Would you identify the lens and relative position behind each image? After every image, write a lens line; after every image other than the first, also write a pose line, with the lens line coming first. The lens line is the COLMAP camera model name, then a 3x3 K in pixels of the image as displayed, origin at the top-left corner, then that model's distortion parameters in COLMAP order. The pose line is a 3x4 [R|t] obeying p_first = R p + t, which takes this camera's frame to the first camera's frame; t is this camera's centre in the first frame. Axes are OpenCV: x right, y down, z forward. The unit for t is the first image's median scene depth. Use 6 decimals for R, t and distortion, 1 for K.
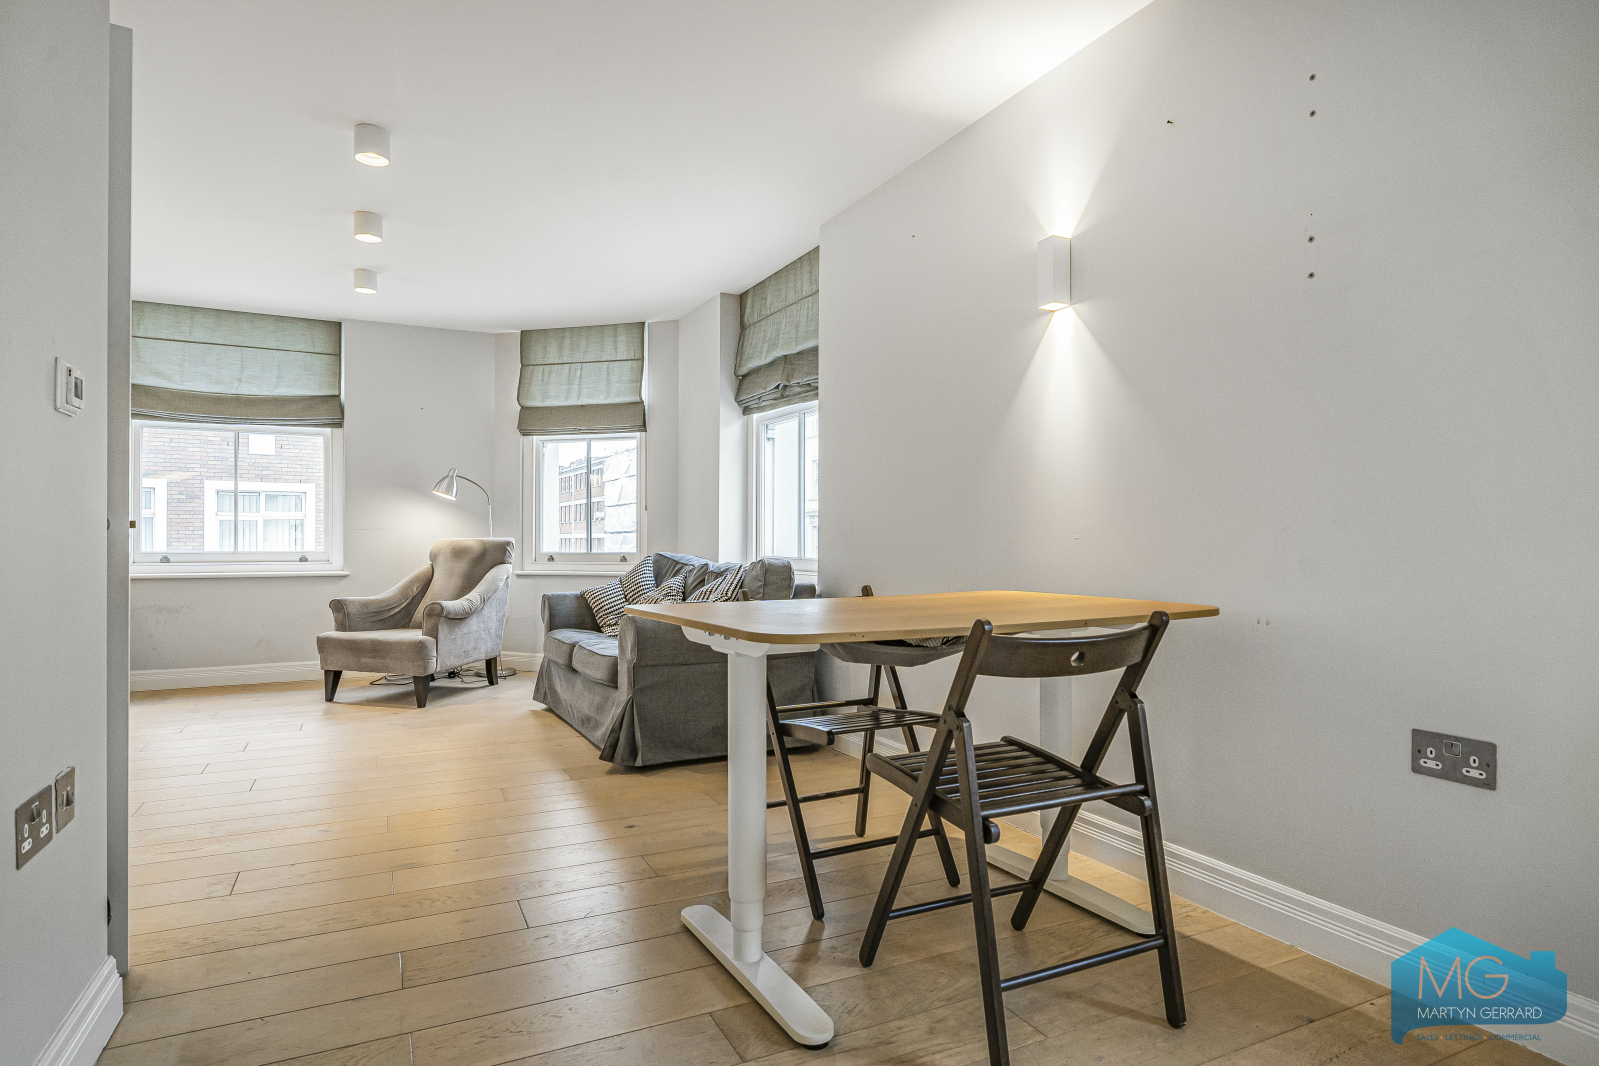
lens RADIAL K [[885.1, 0, 799.3], [0, 885.1, 540.5], [0, 0, 1]] dist [-0.004032, 0.000012]
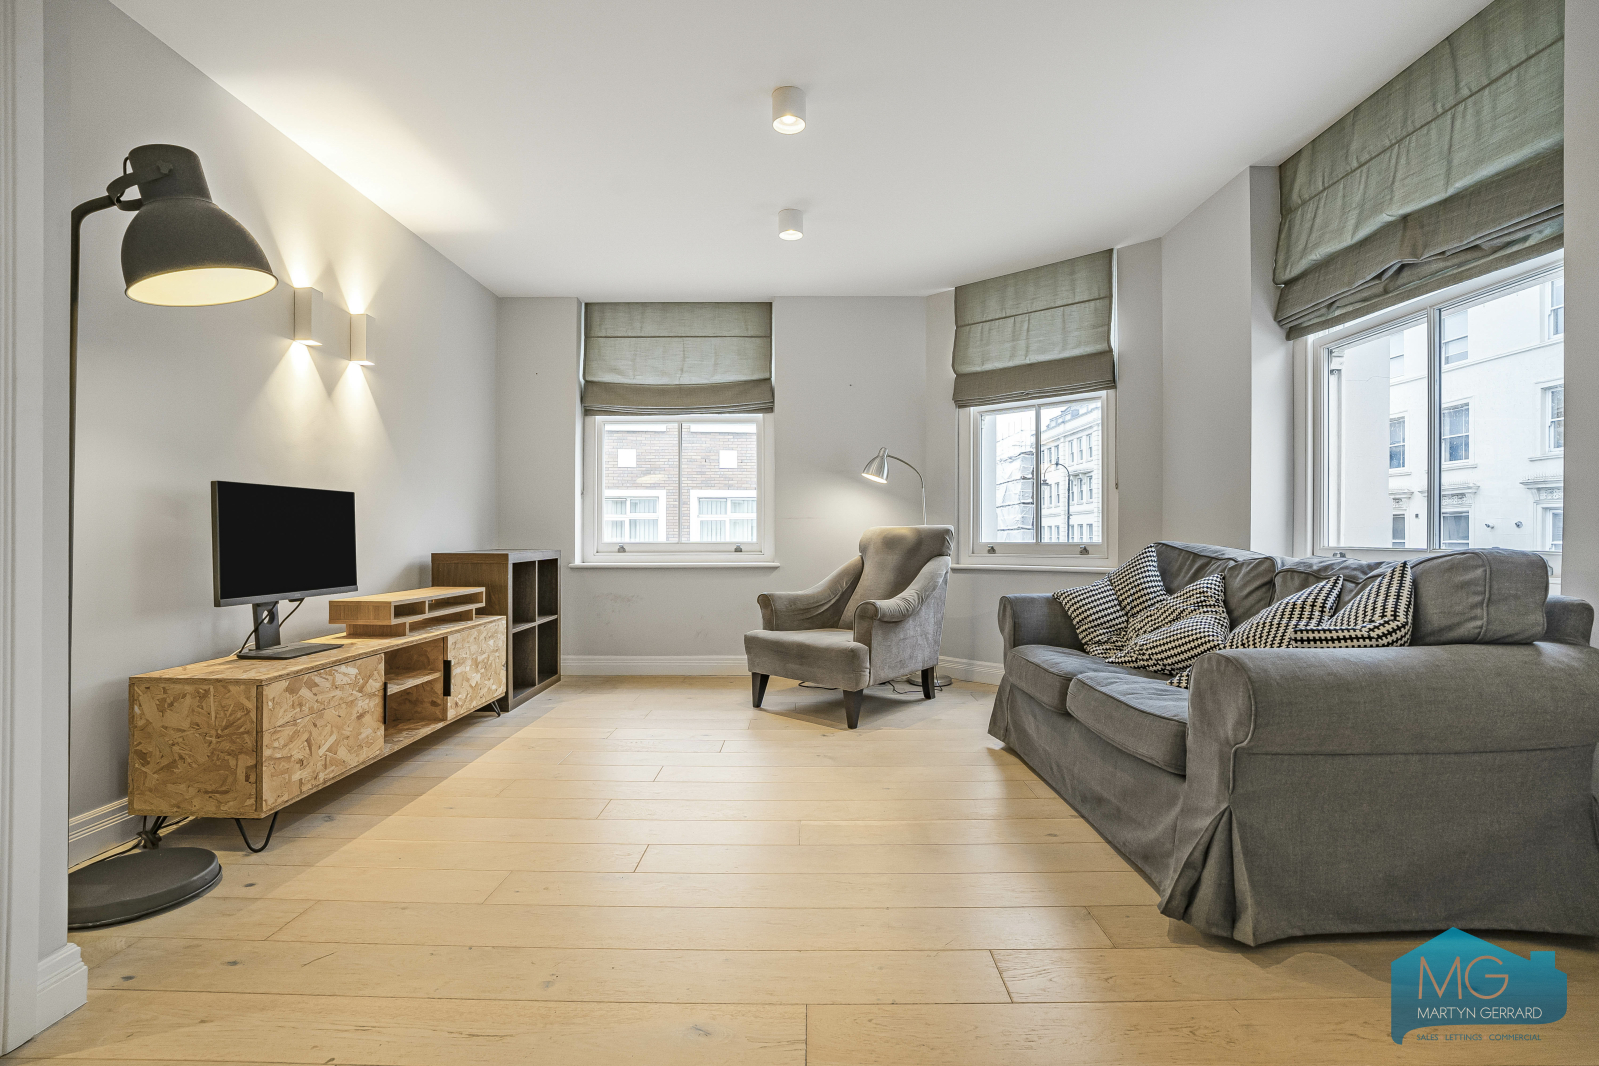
lens RADIAL K [[719.4, 0, 799.5], [0, 719.4, 533.0], [0, 0, 1]] dist [0.000787, 0.000169]
pose [[0.893167, -0.006960, -0.449671, -0.151023], [0.003120, 0.999952, -0.009281, 0.010846], [0.449714, 0.006886, 0.893146, 0.337398]]
